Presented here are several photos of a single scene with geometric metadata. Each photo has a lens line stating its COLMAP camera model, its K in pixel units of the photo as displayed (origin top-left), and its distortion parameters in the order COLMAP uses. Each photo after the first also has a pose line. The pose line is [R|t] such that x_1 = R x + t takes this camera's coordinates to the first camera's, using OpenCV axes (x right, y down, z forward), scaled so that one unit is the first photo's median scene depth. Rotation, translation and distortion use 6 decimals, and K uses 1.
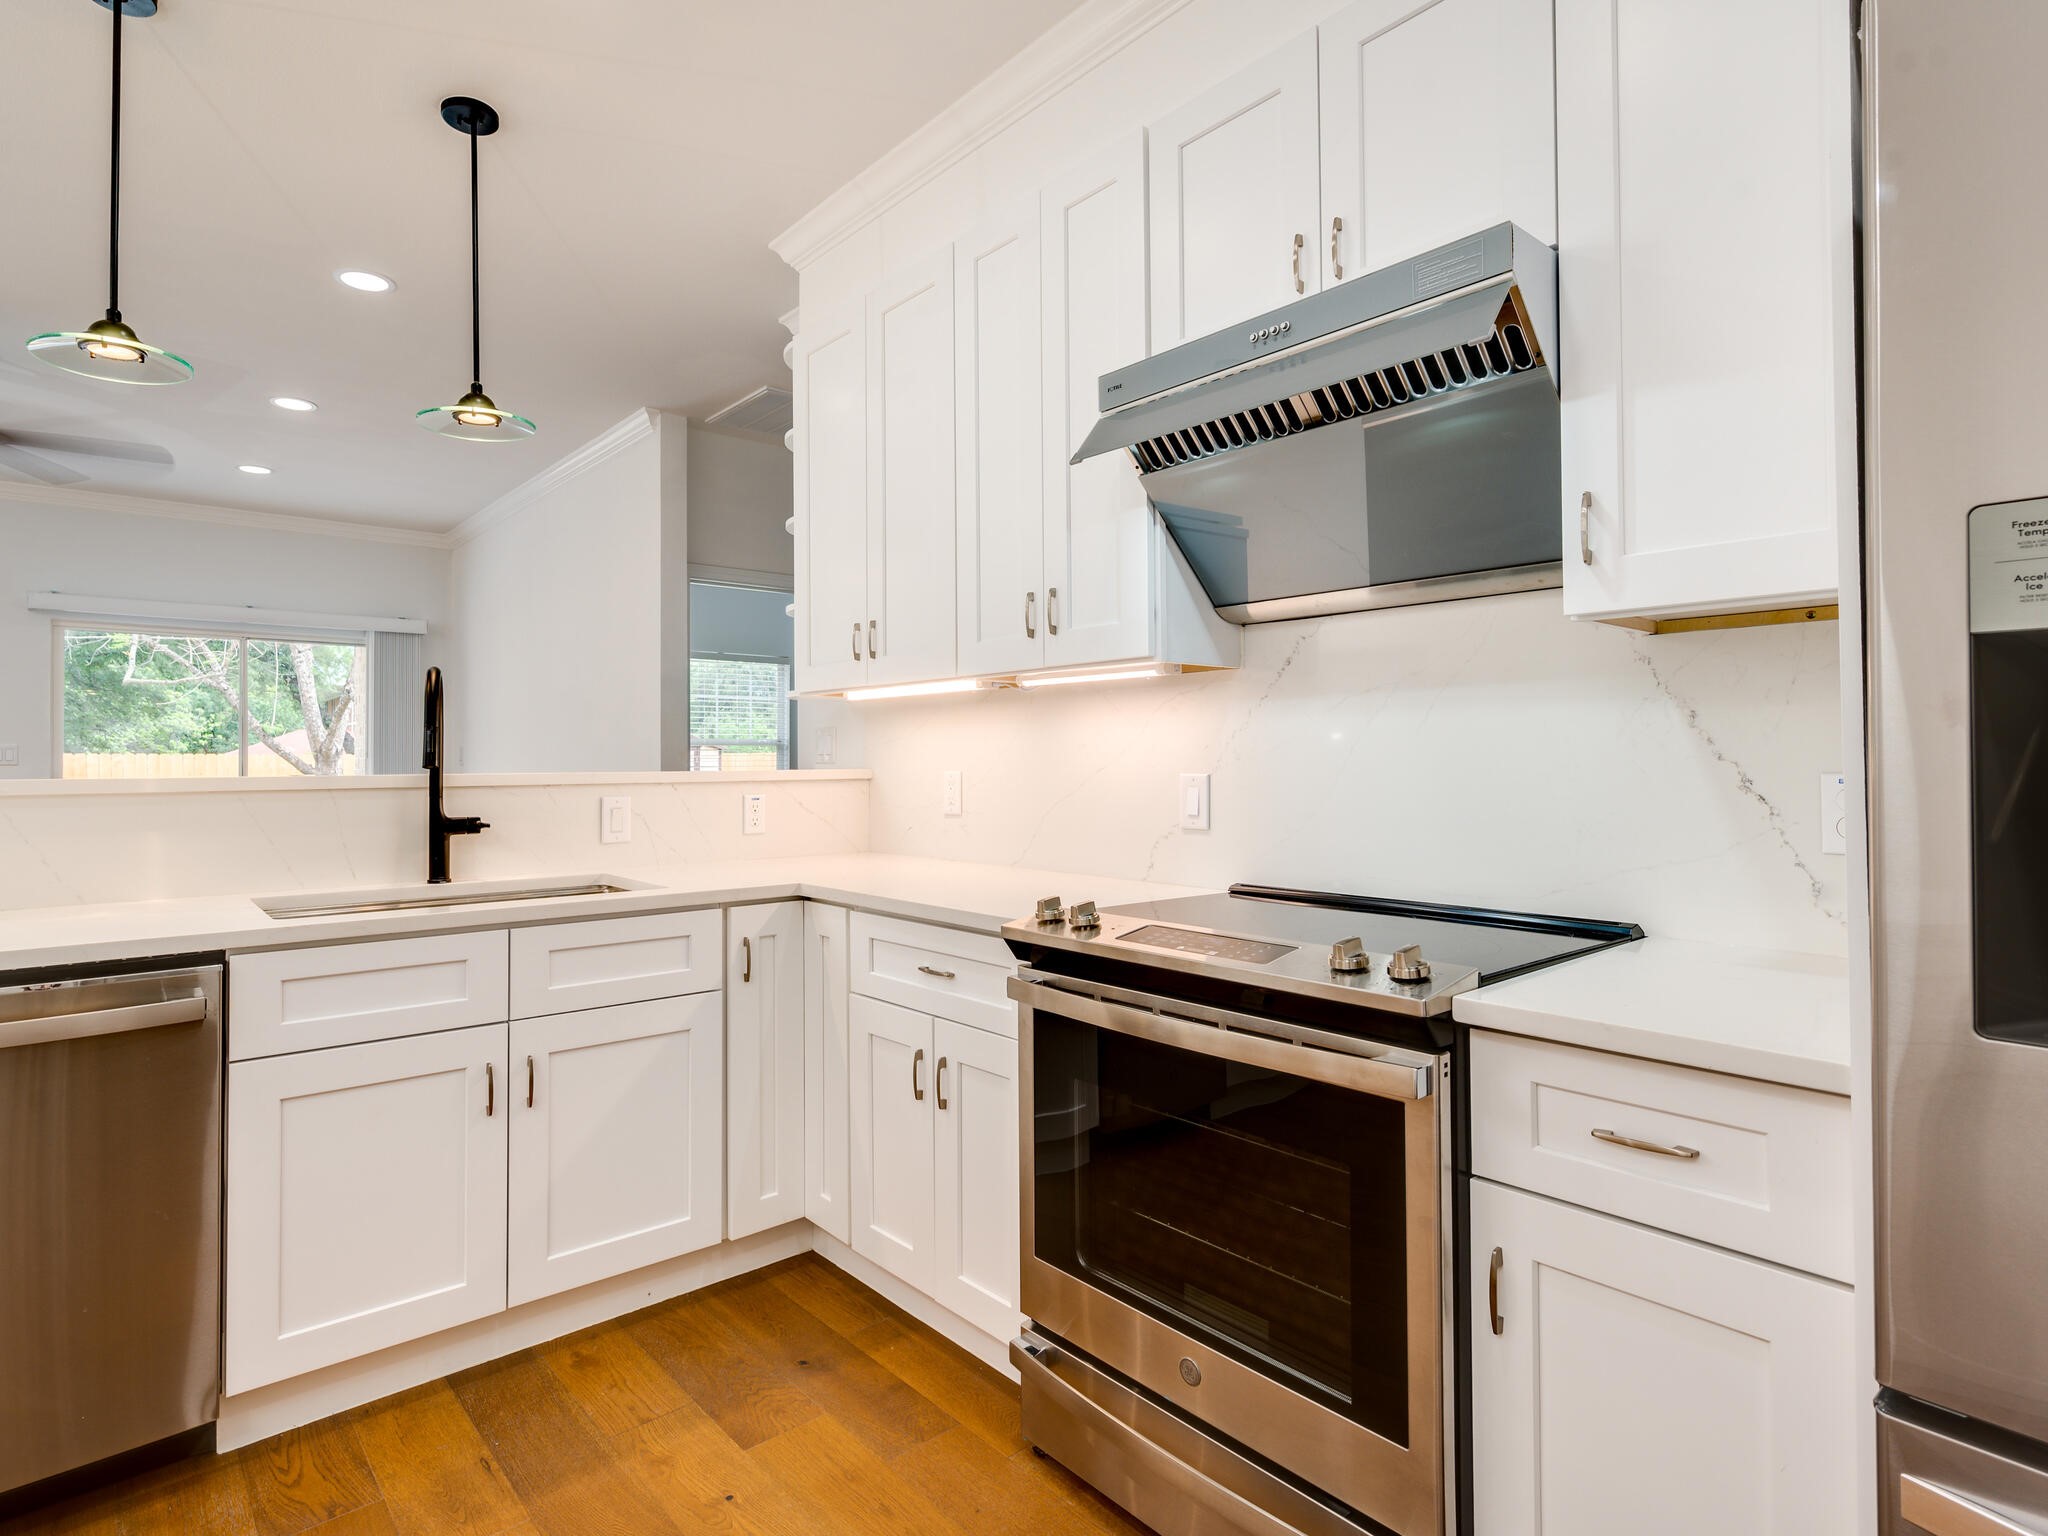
lens RADIAL K [[1074.3, 0, 976.8], [0, 1074.3, 744.7], [0, 0, 1]] dist [-0.001834, 0.000611]
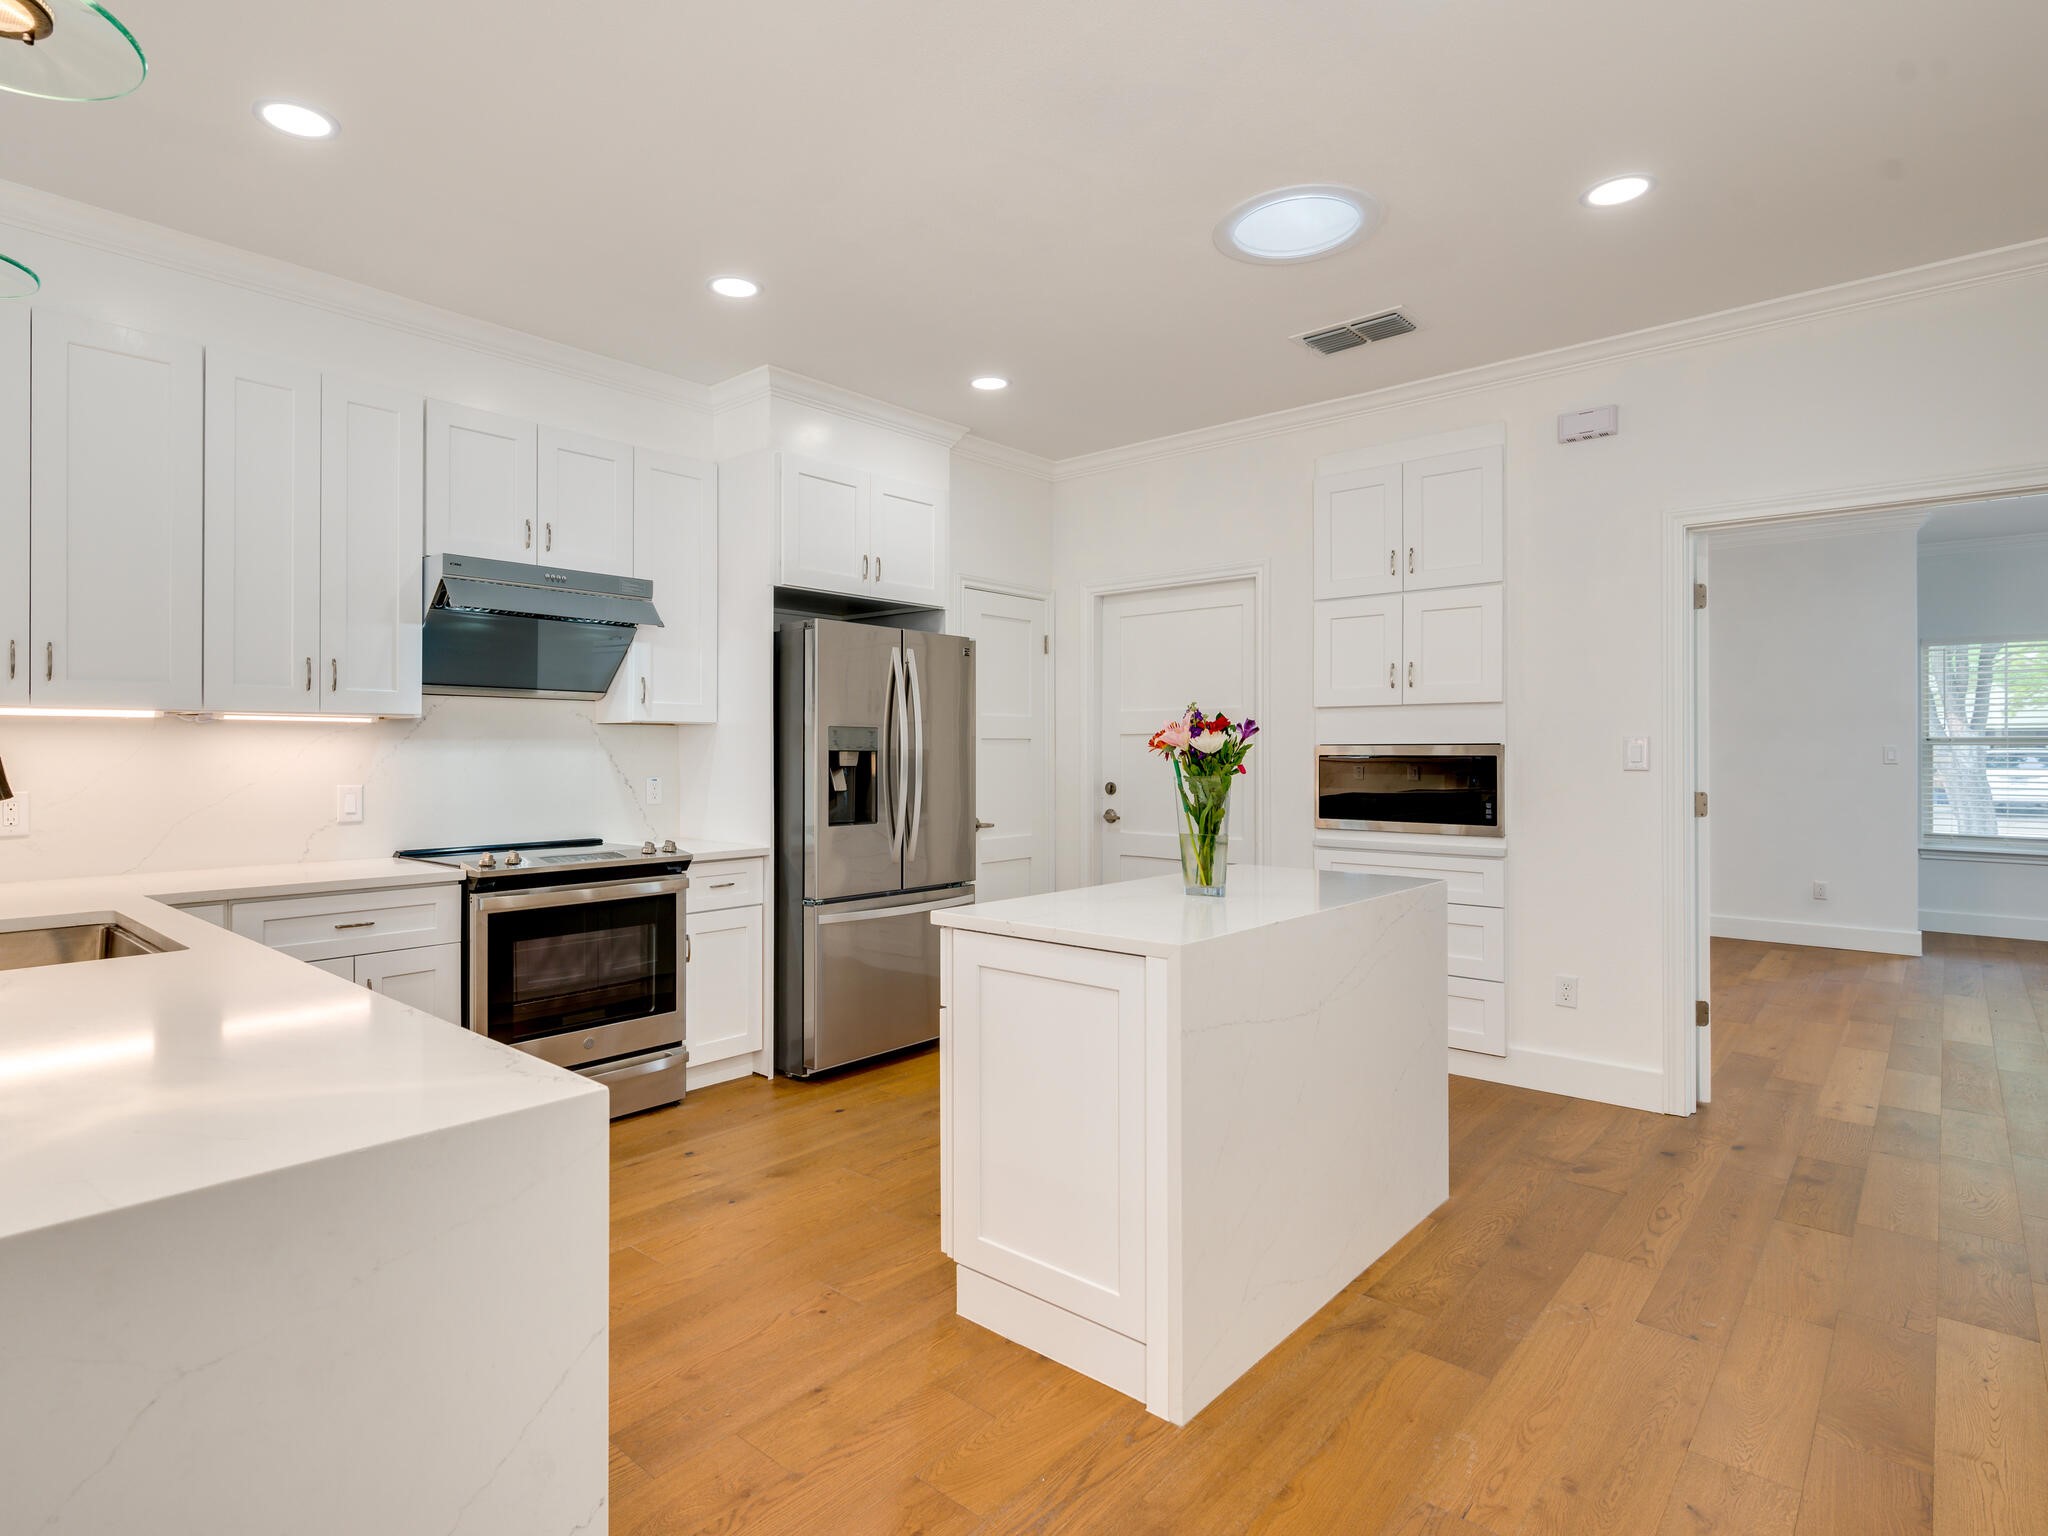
lens RADIAL K [[1074.3, 0, 976.8], [0, 1074.3, 744.7], [0, 0, 1]] dist [-0.001834, 0.000611]
pose [[-0.129651, 0.014983, 0.991446, -1.480250], [-0.012847, 0.999777, -0.016788, -0.017062], [-0.991476, -0.014914, -0.129430, 0.331050]]
